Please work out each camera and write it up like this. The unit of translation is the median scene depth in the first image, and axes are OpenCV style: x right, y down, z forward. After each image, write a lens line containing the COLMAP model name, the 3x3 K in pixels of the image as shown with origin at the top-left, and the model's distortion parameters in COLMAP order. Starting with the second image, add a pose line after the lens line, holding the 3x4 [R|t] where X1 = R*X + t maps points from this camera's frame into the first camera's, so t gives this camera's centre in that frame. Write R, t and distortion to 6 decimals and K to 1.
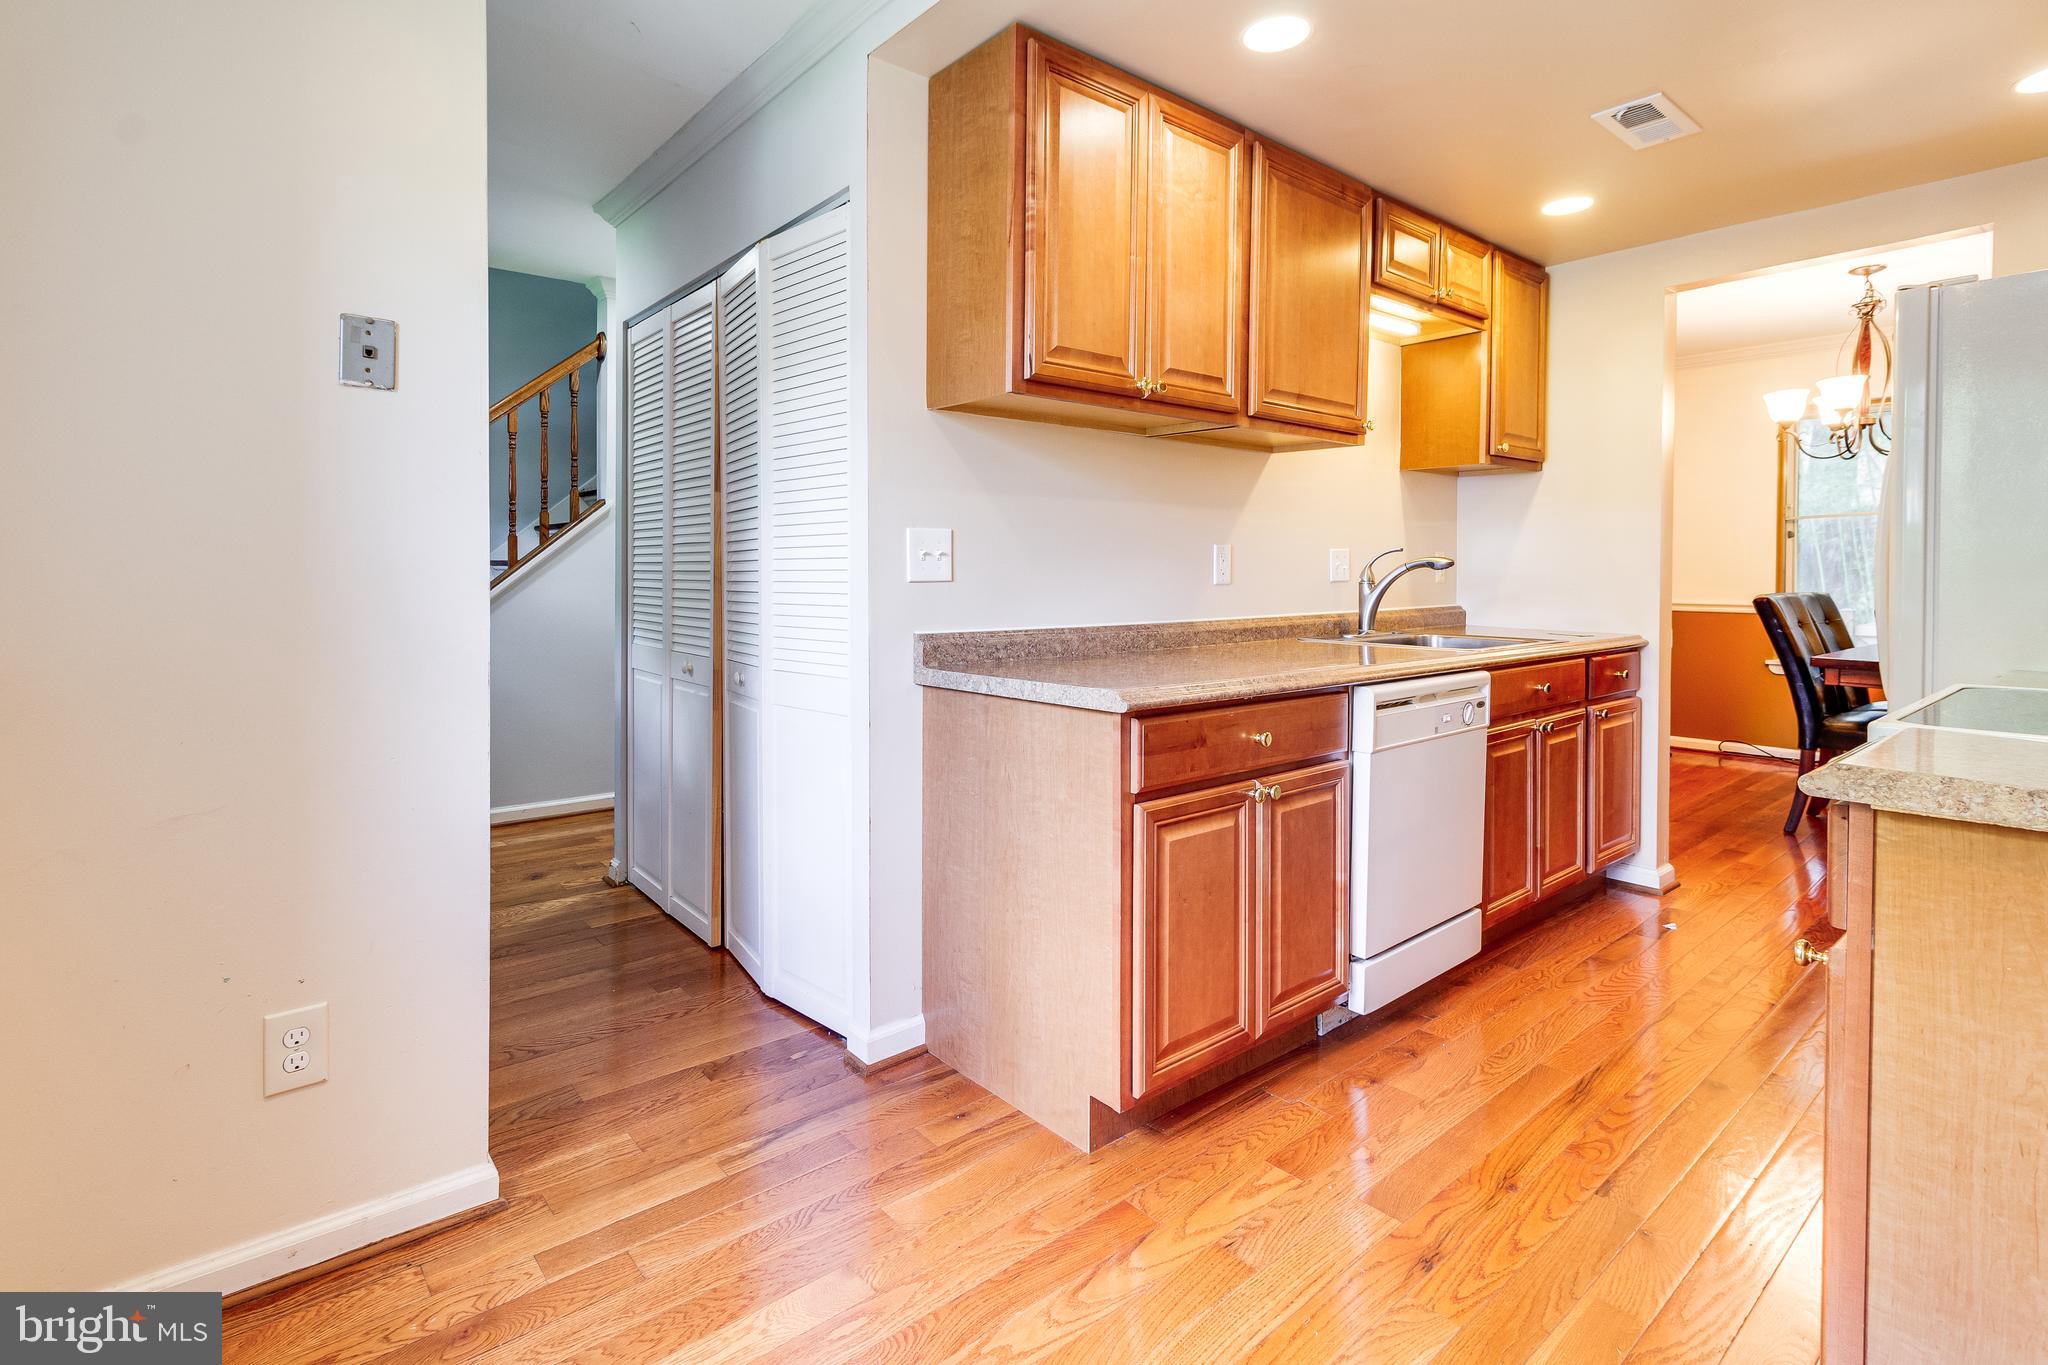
lens RADIAL K [[854.5, 0, 1001.5], [0, 854.5, 598.4], [0, 0, 1]] dist [0.001786, -0.000078]
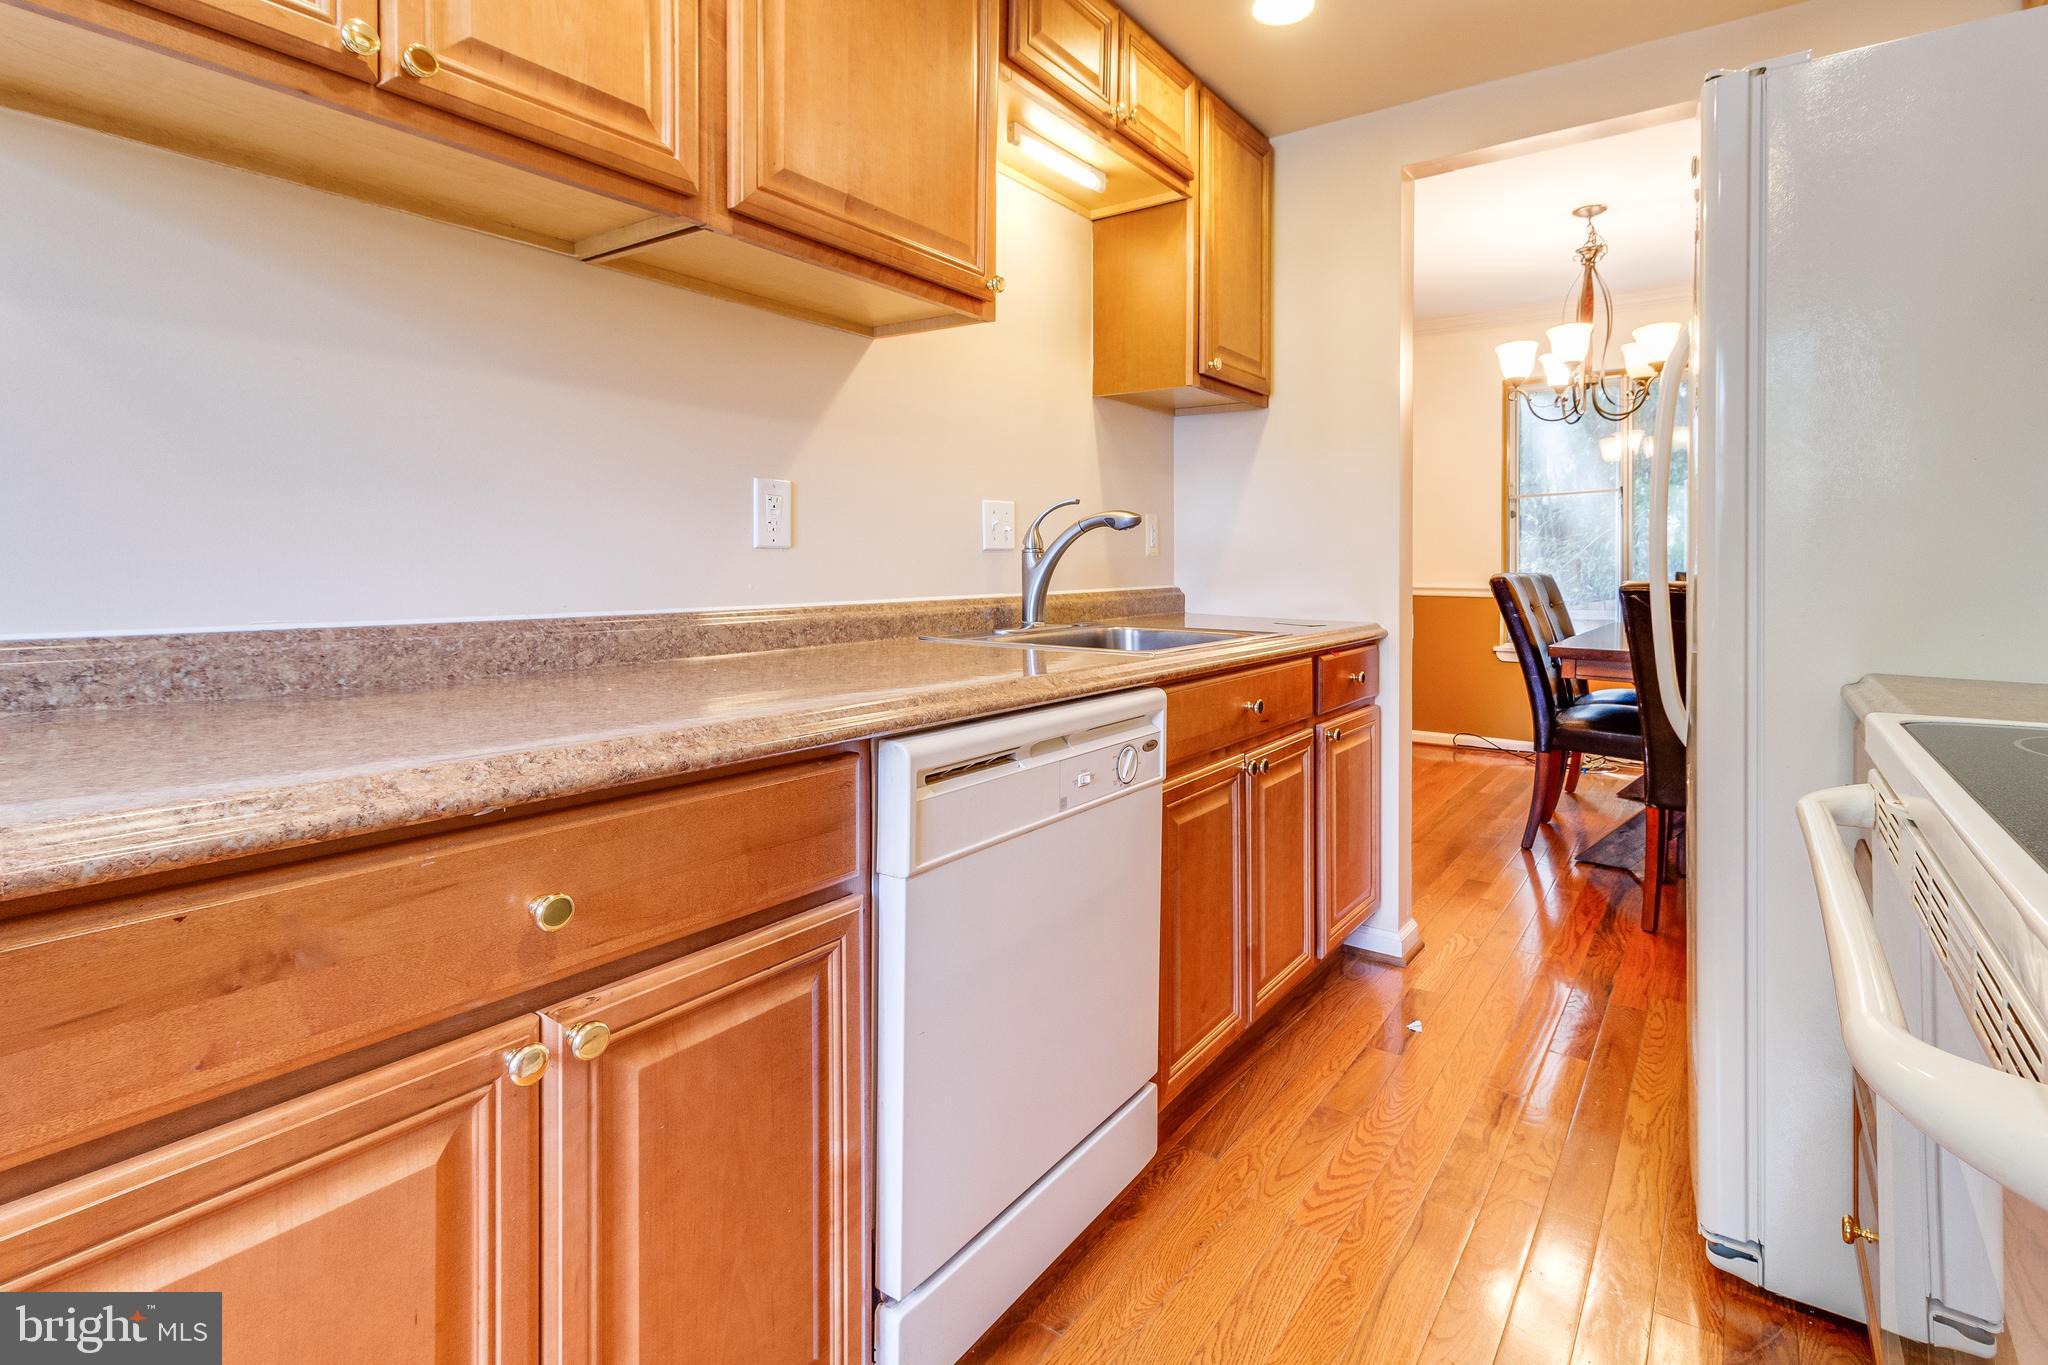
lens RADIAL K [[978.1, 0, 1075.5], [0, 978.1, 572.4], [0, 0, 1]] dist [0.003198, 0.000707]
pose [[0.944098, 0.001747, 0.329659, 0.221868], [0.003452, 0.999879, -0.015185, 0.010633], [-0.329646, 0.015474, 0.943978, 0.287798]]
